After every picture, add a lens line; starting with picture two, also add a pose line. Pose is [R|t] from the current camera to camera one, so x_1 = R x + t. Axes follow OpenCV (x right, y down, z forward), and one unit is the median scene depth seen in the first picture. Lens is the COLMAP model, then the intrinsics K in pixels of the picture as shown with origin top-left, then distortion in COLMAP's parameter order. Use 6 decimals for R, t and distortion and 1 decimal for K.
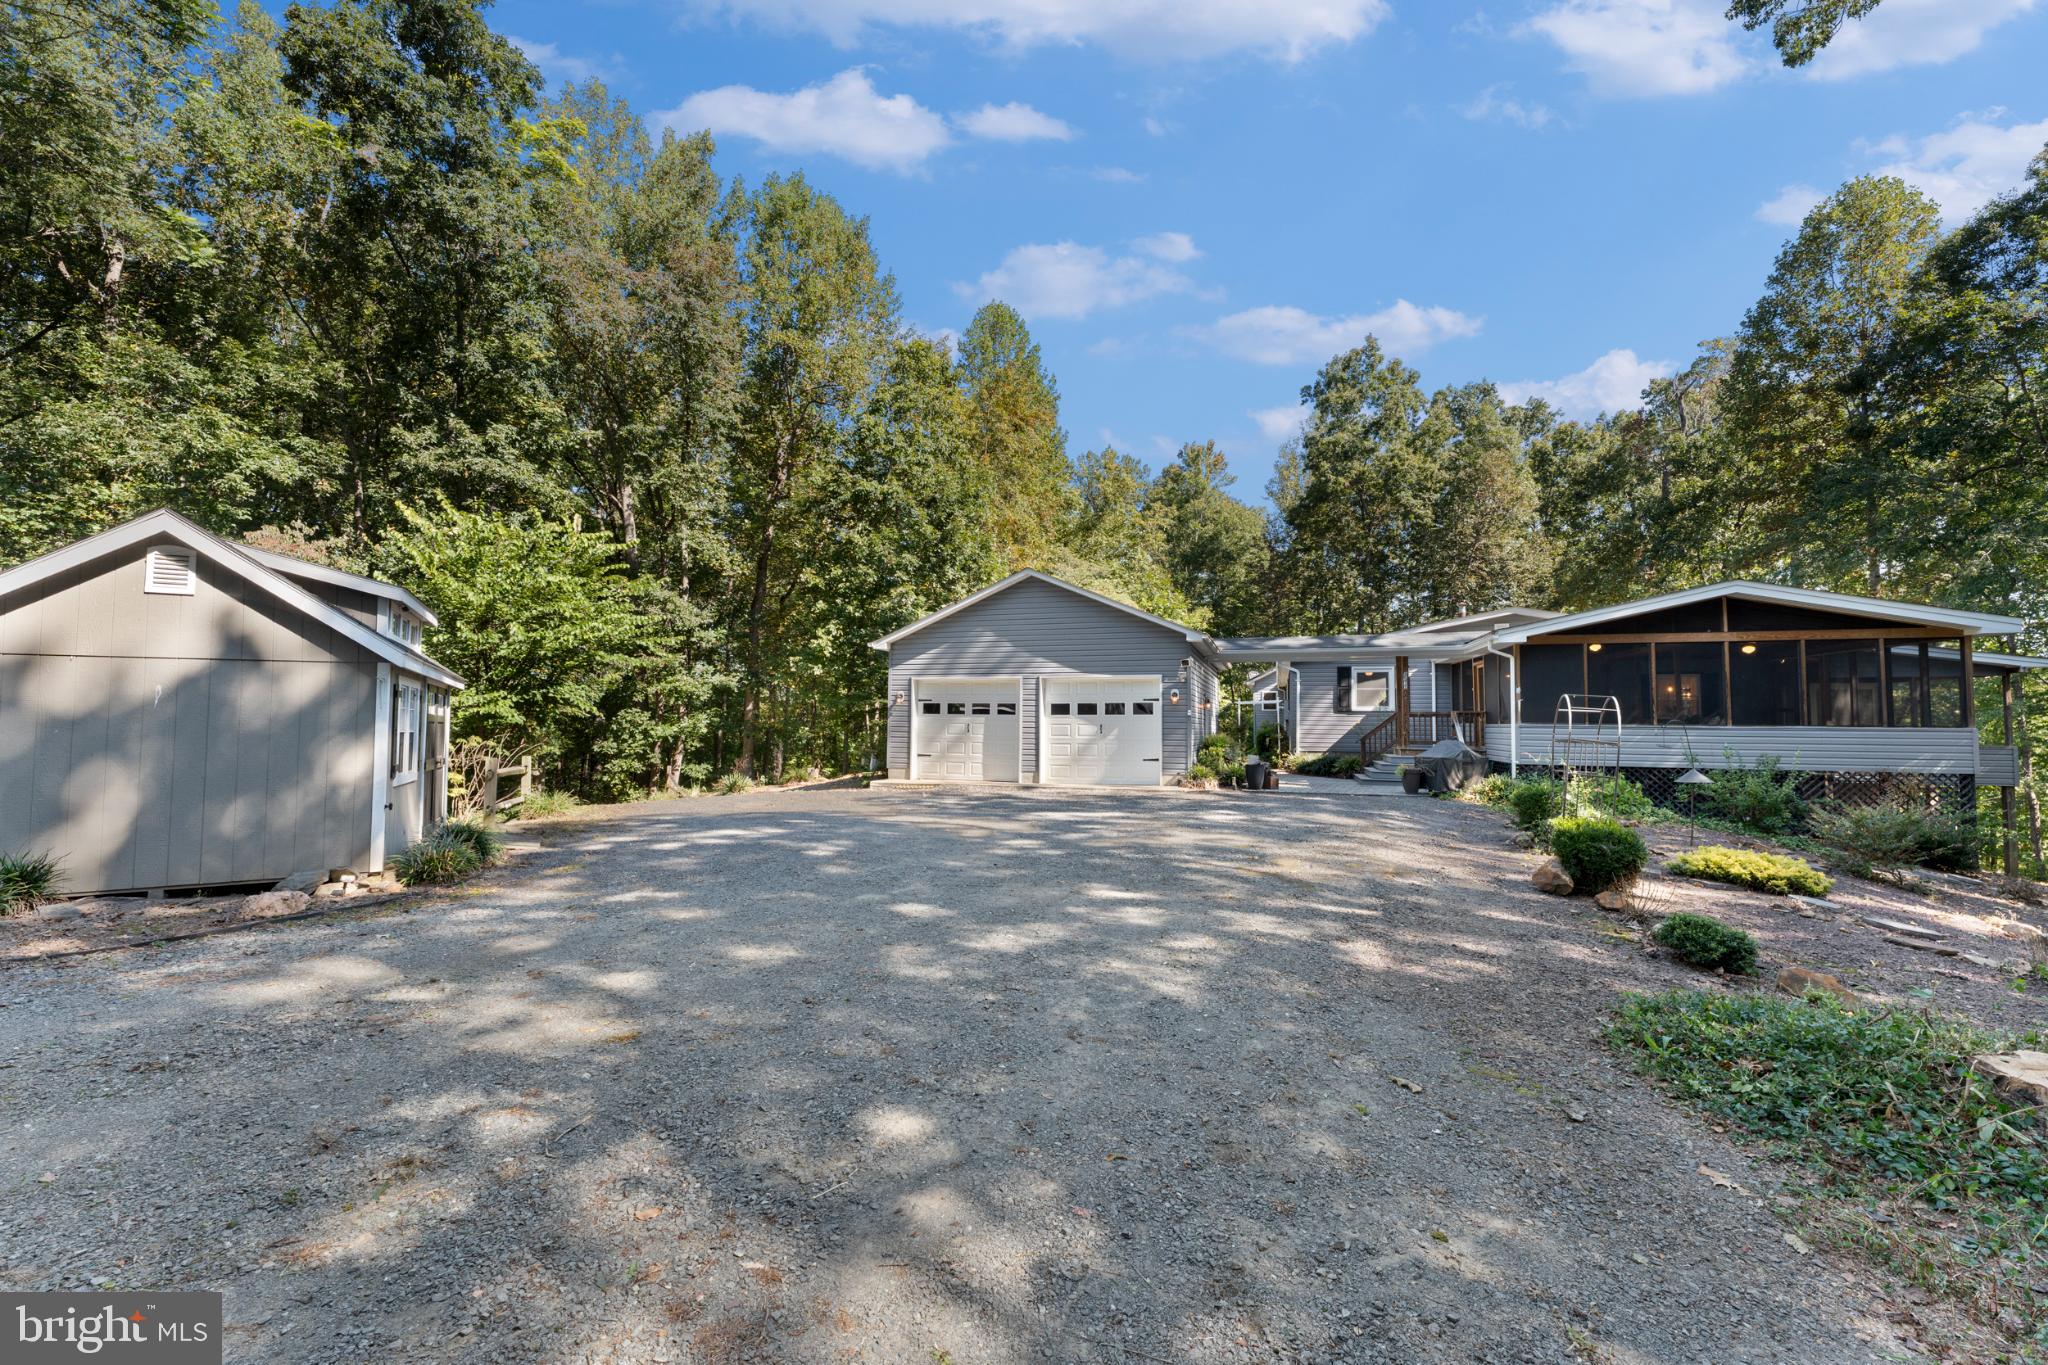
lens RADIAL K [[820.3, 0, 1017.1], [0, 820.3, 680.3], [0, 0, 1]] dist [-0.008808, -0.000081]
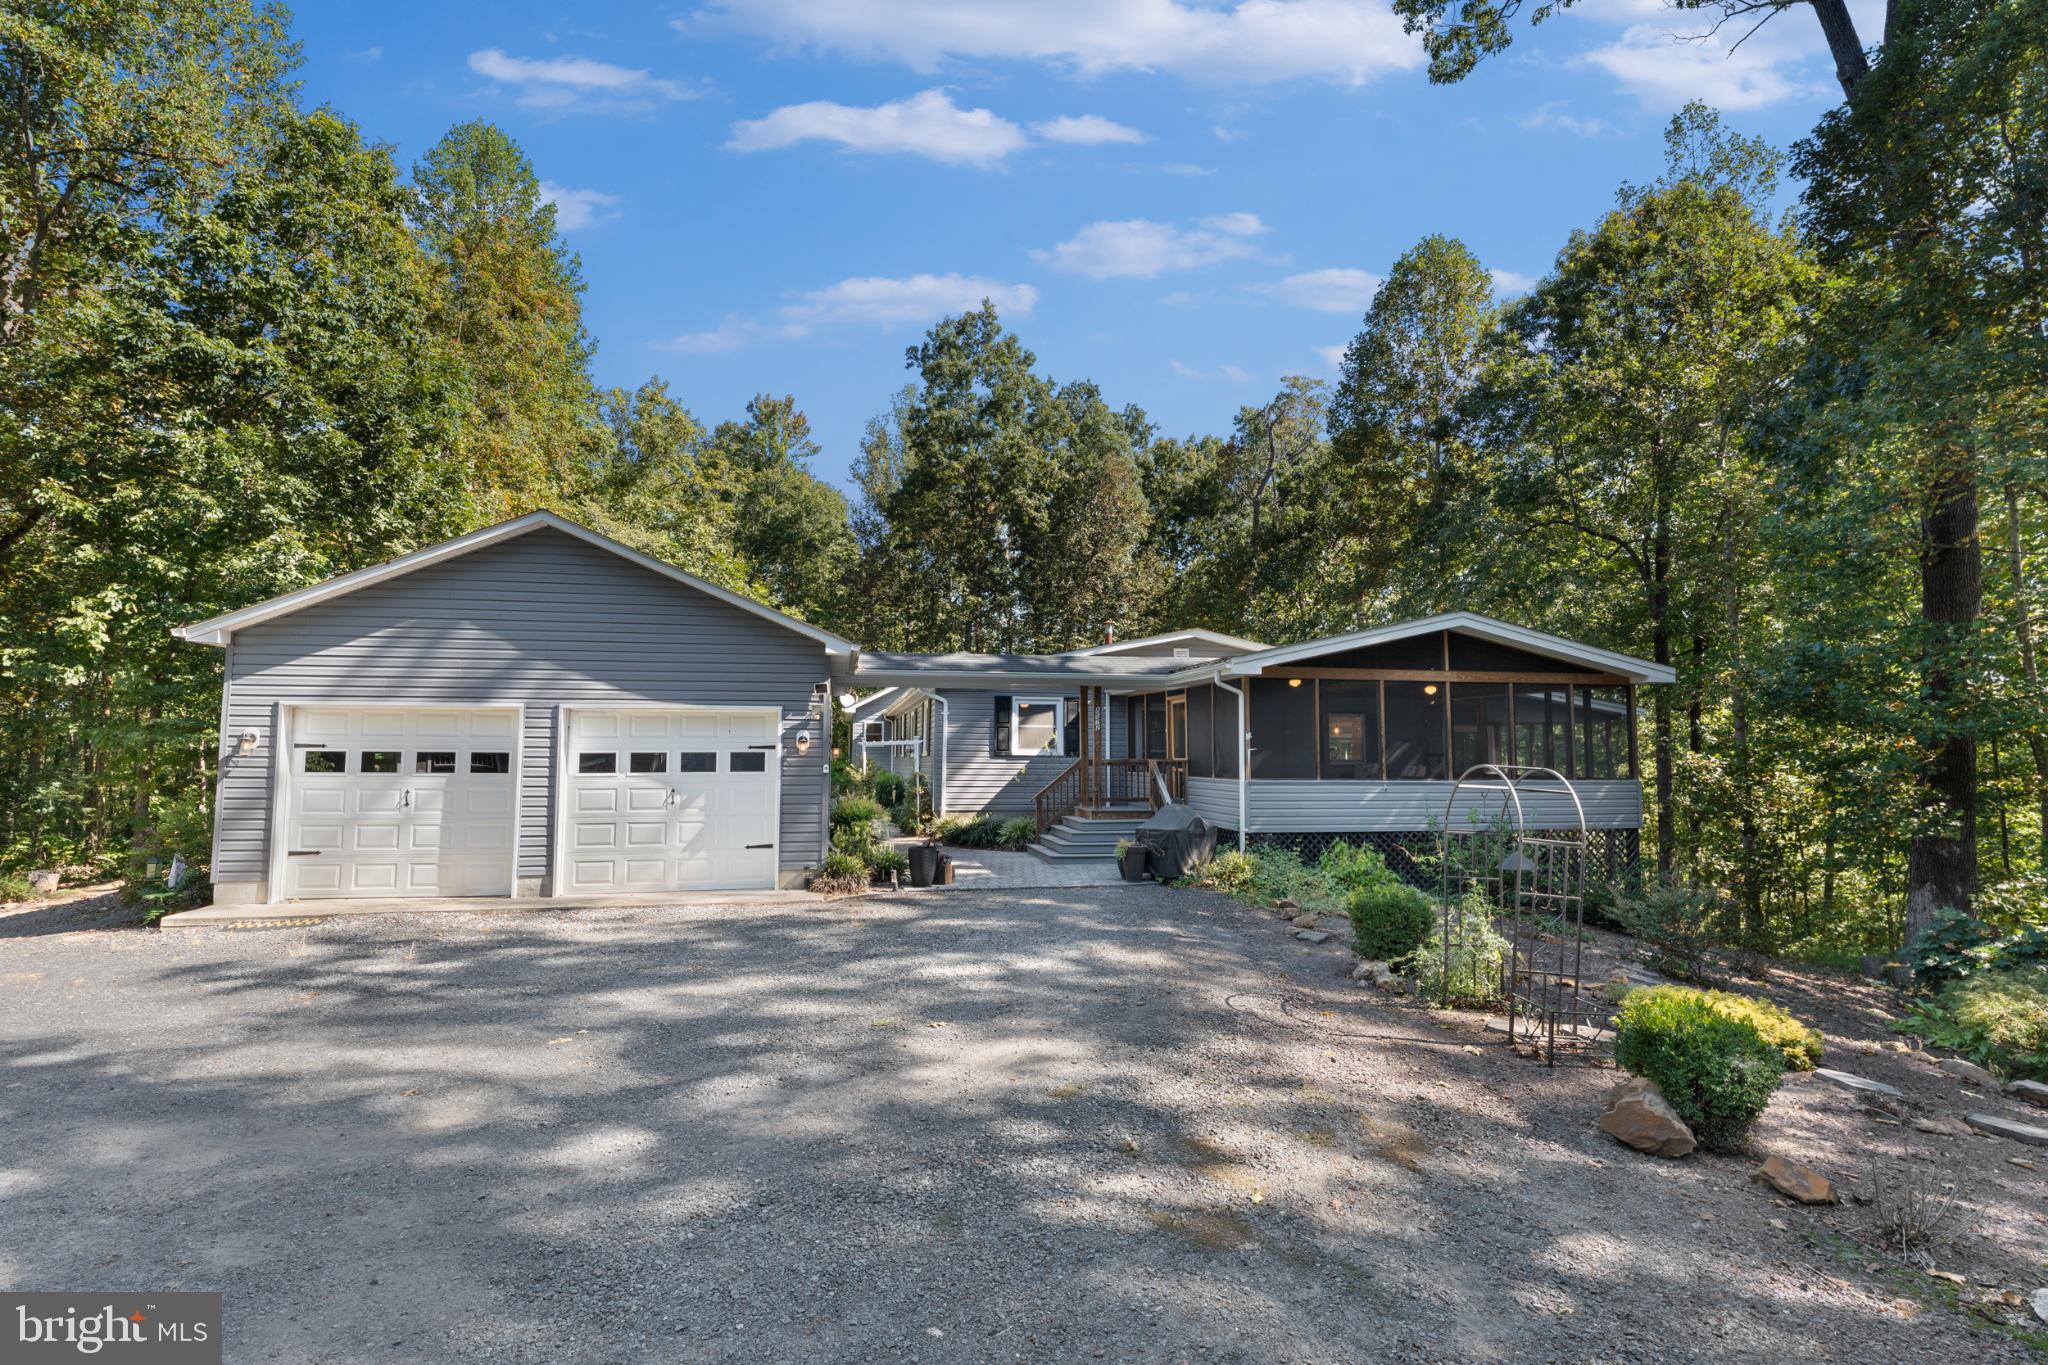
lens RADIAL K [[972.8, 0, 1024.0], [0, 972.8, 682.5], [0, 0, 1]] dist [-0.000006, -0.000924]
pose [[0.876925, 0.029698, 0.479709, -0.008250], [-0.021316, 0.999510, -0.022912, -0.006993], [-0.480155, 0.009866, 0.877128, 0.162629]]
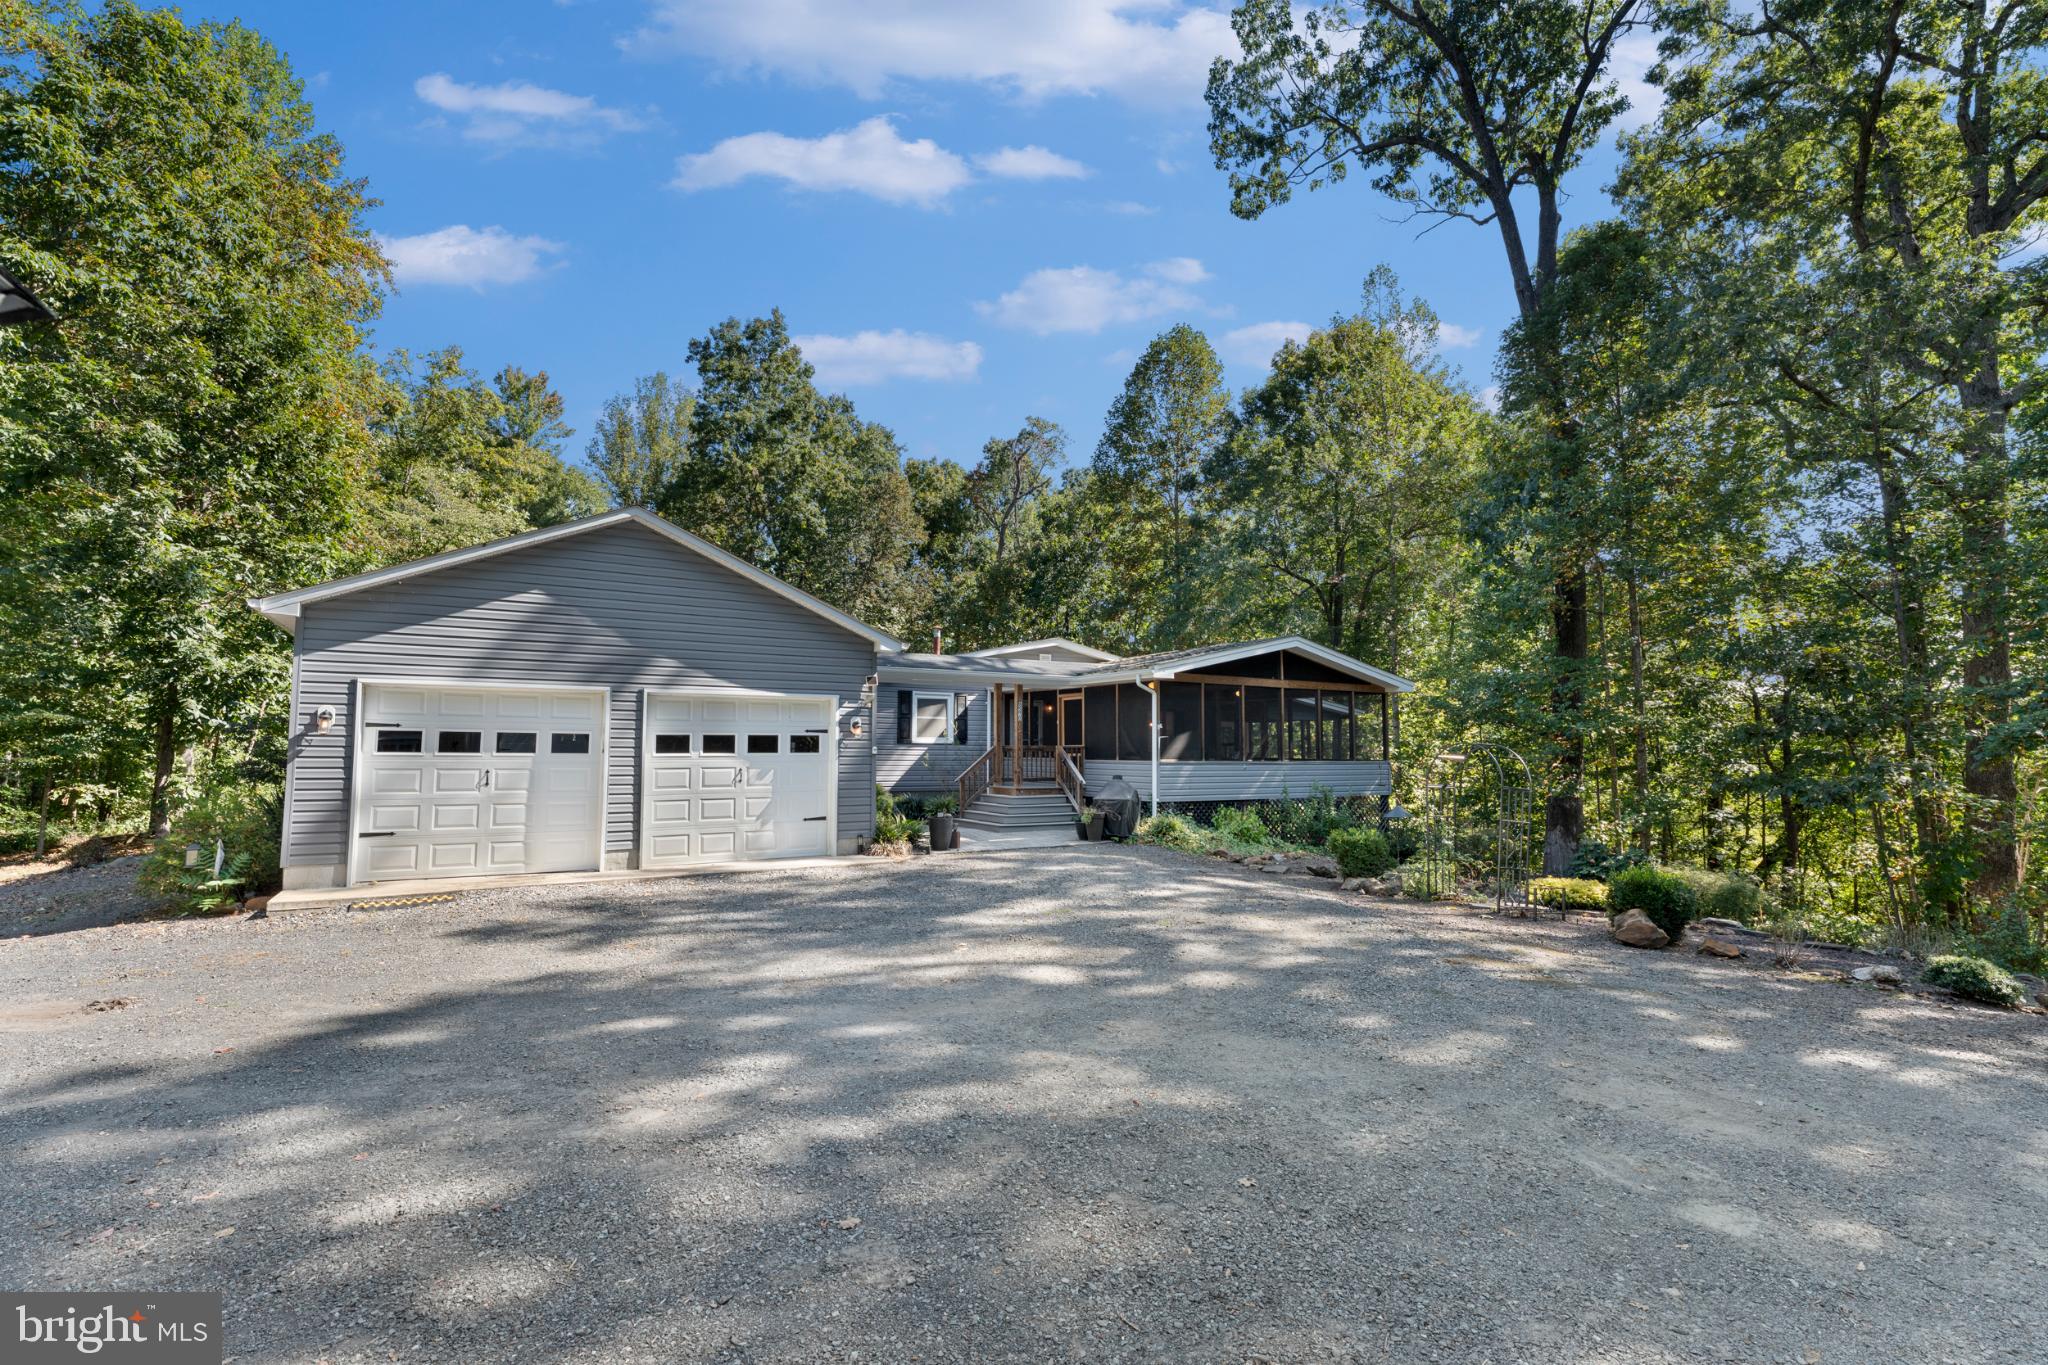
lens RADIAL K [[923.3, 0, 1032.8], [0, 923.3, 681.6], [0, 0, 1]] dist [-0.006471, 0.000027]
pose [[0.655647, 0.050613, 0.753369, -0.179933], [-0.039033, 0.998689, -0.033125, 0.000567], [-0.754058, -0.007688, 0.656763, 0.212462]]
